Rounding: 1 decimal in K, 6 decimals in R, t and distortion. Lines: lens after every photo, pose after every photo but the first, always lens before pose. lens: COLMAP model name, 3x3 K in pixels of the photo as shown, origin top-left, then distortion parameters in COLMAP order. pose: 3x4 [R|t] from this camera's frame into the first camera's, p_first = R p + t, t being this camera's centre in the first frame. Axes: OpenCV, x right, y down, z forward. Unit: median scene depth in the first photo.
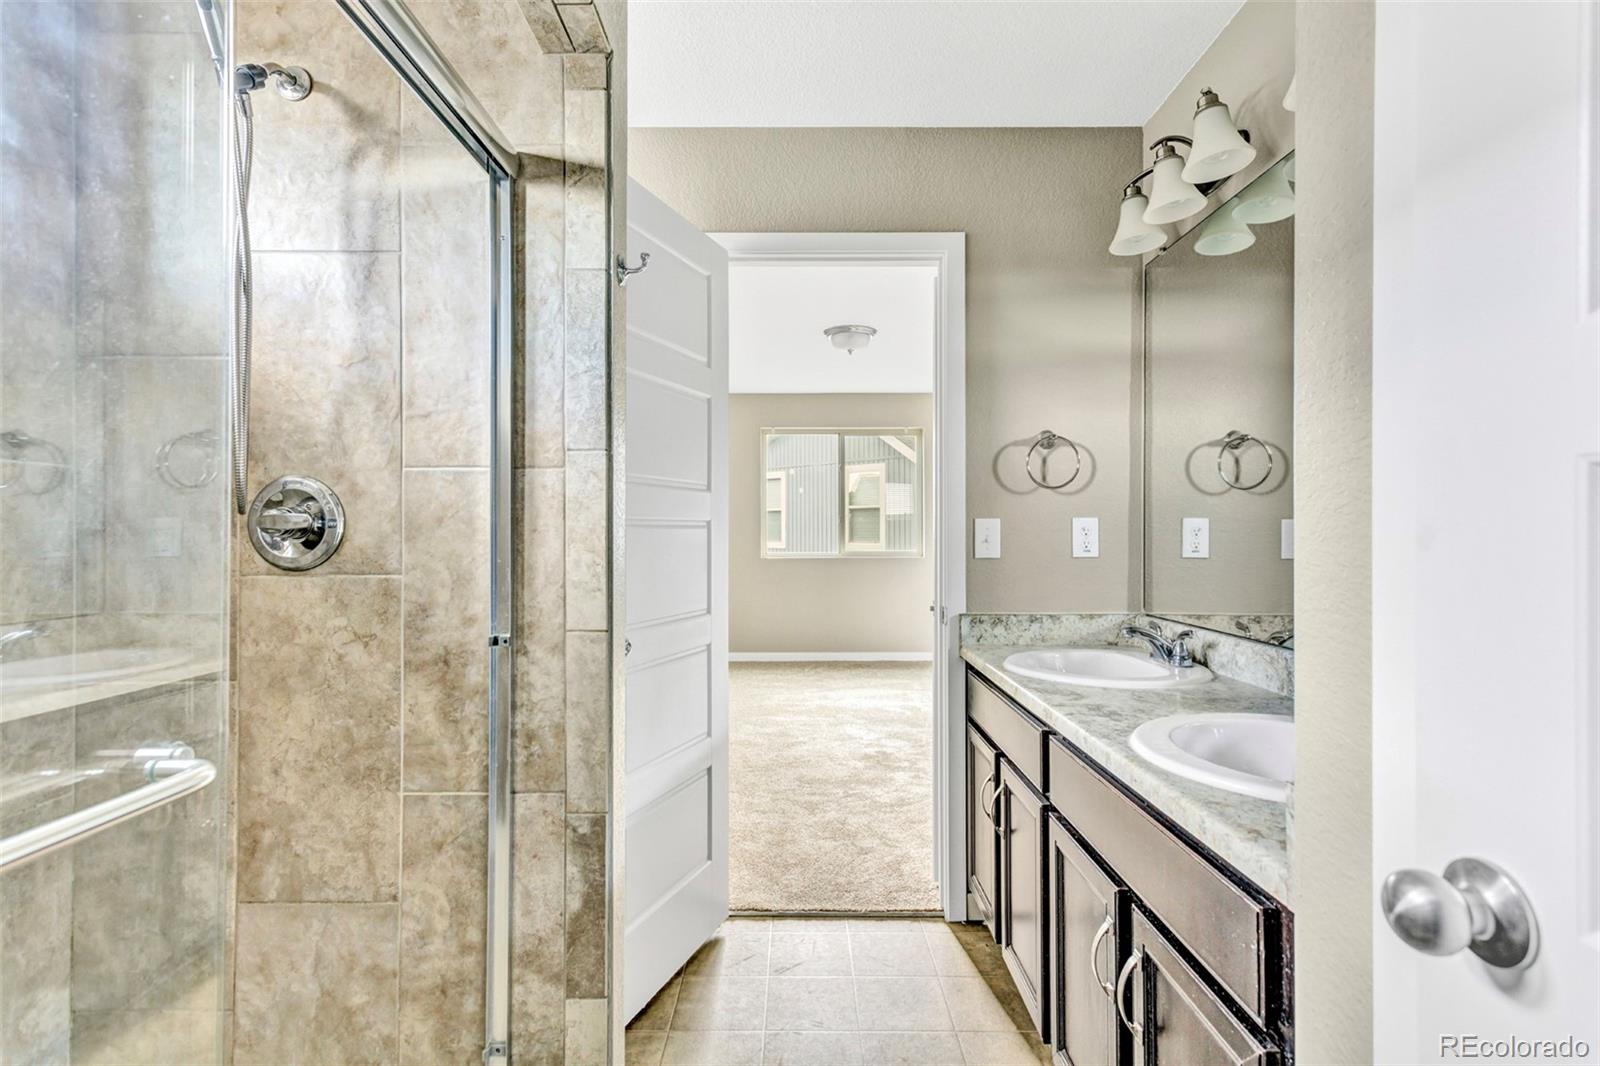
lens RADIAL K [[783.5, 0, 800.0], [0, 783.5, 533.0], [0, 0, 1]] dist [0.001290, 0.000336]
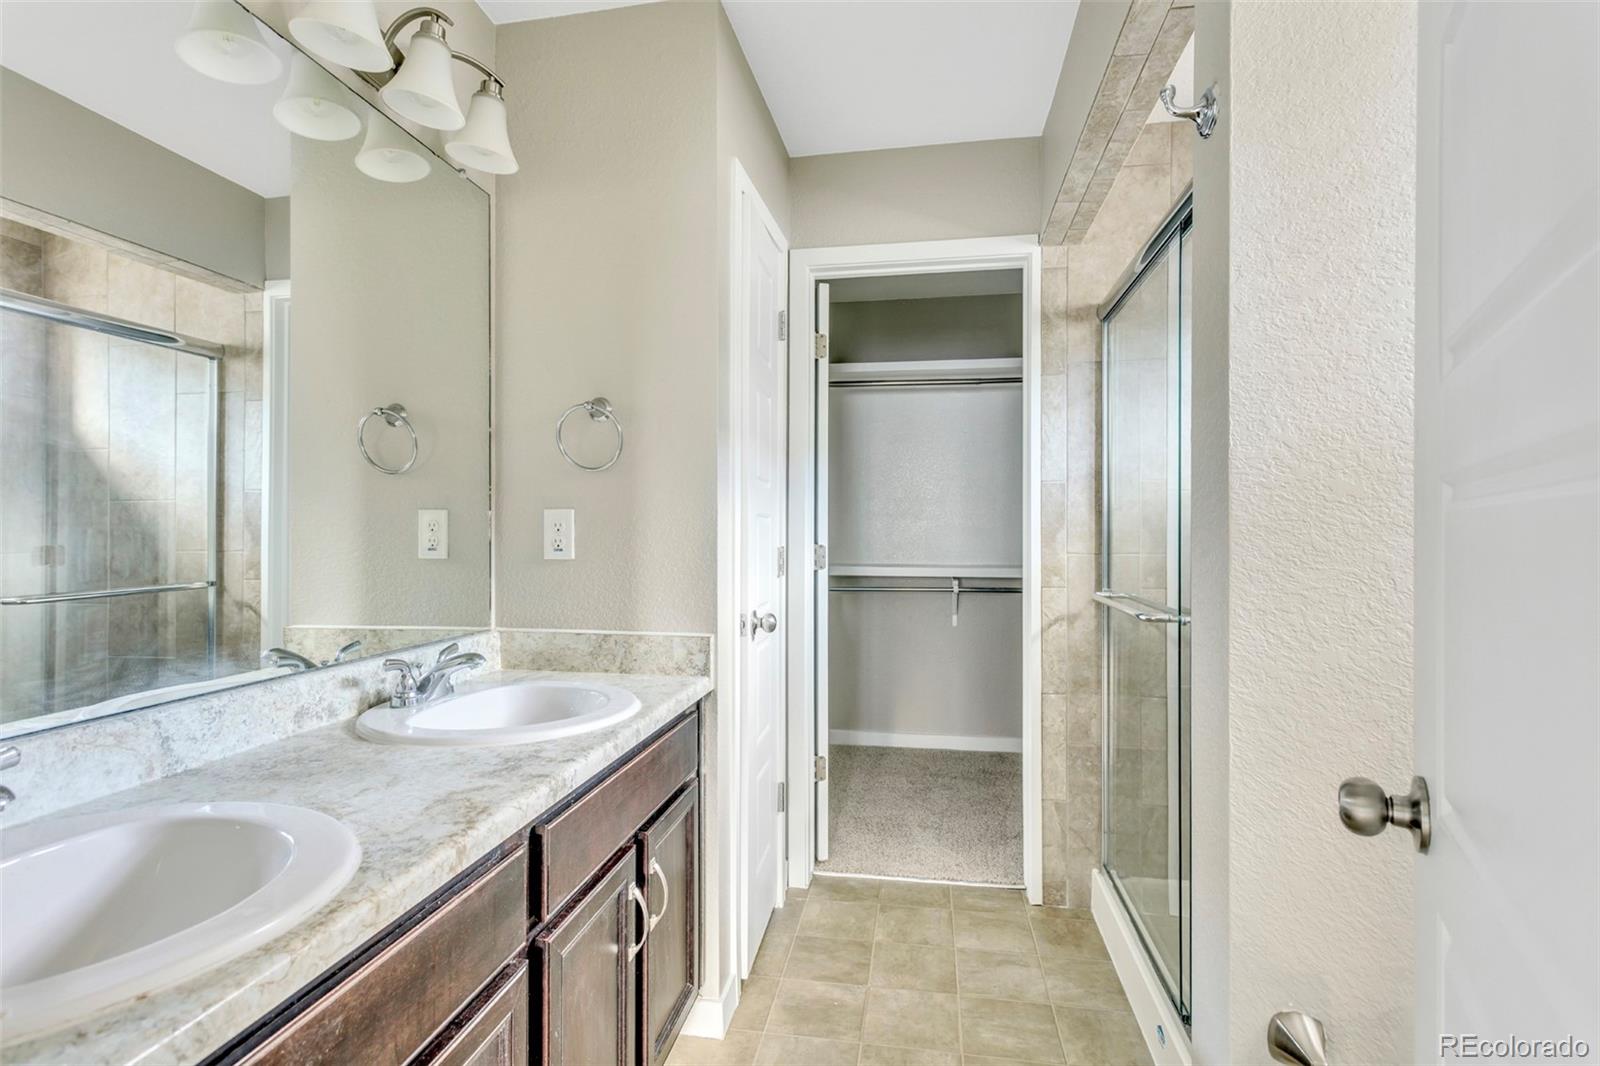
lens RADIAL K [[783.5, 0, 800.0], [0, 783.5, 533.0], [0, 0, 1]] dist [0.001290, 0.000336]
pose [[-0.986031, -0.000466, 0.166559, -0.011062], [-0.000254, 0.999999, 0.001293, 0.003715], [-0.166560, 0.001233, -0.986031, 1.539756]]
